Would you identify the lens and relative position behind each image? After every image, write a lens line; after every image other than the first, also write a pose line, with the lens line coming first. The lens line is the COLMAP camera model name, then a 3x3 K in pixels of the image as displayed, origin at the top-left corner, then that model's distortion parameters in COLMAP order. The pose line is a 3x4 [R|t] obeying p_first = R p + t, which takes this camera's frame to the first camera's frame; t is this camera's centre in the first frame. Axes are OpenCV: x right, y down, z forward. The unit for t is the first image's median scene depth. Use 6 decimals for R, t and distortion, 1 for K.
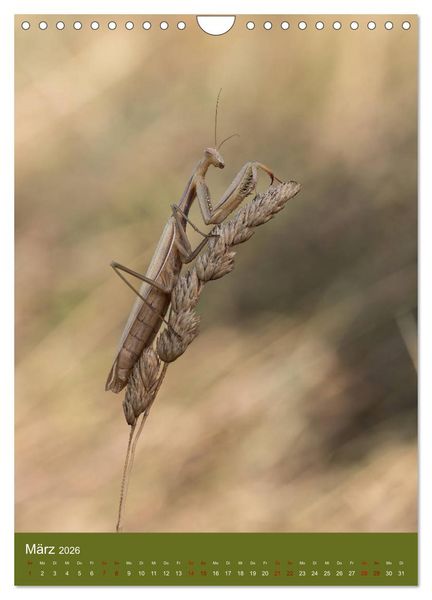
lens RADIAL K [[242.0, 0, 217.6], [0, 242.0, 302.8], [0, 0, 1]] dist [-0.000020, 0.000103]
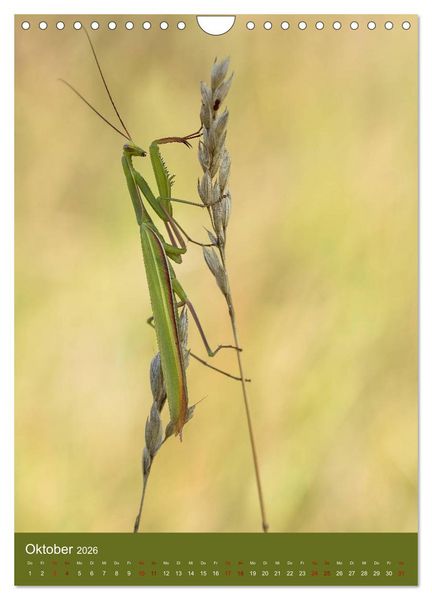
lens RADIAL K [[241.9, 0, 208.0], [0, 241.9, 299.8], [0, 0, 1]] dist [0.000657, 0.000094]
pose [[1.000000, 0.000207, 0.000626, -0.295794], [-0.000204, 0.999987, -0.005079, -0.000124], [-0.000627, 0.005079, 0.999987, 0.000046]]
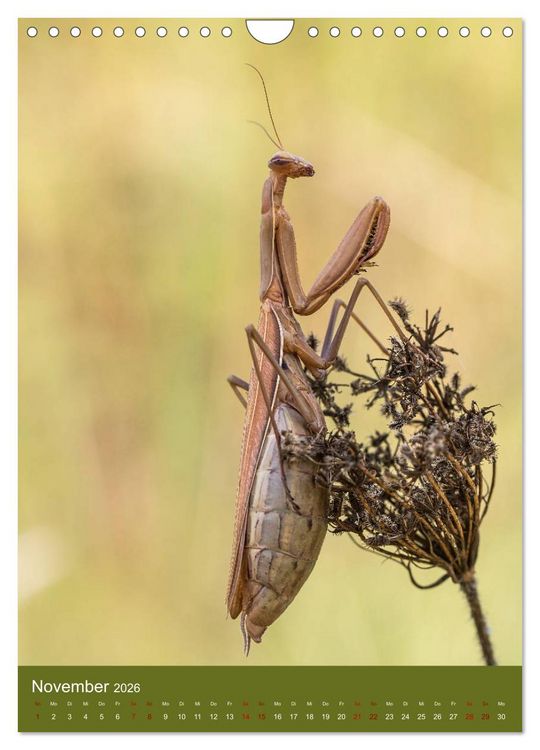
lens RADIAL K [[303.0, 0, 270.0], [0, 303.0, 375.0], [0, 0, 1]] dist [-0.000443, -0.000029]
pose [[0.999999, -0.001156, -0.000362, -0.418961], [0.001154, 0.999989, -0.004603, -0.000161], [0.000367, 0.004602, 0.999989, 0.000002]]
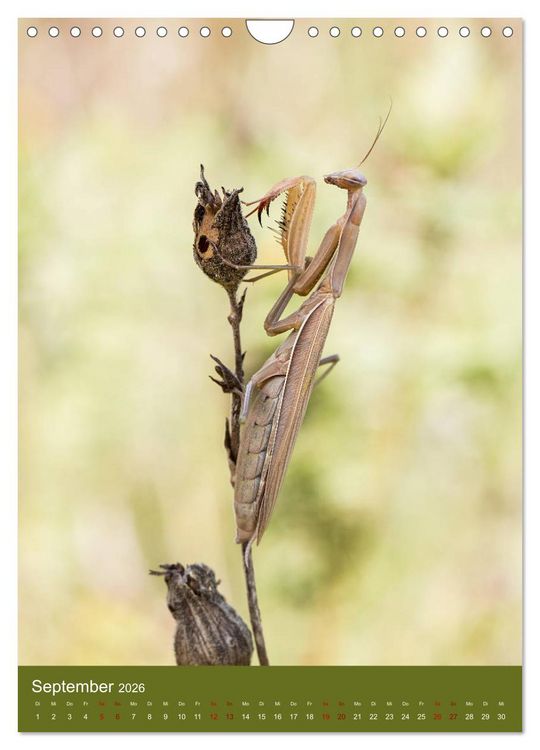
lens RADIAL K [[302.7, 0, 268.2], [0, 302.7, 376.5], [0, 0, 1]] dist [-0.000049, -0.000073]
pose [[1.000000, 0.000141, 0.000078, -0.378761], [-0.000141, 0.999996, -0.002647, -0.000046], [-0.000078, 0.002647, 0.999996, 0.000048]]
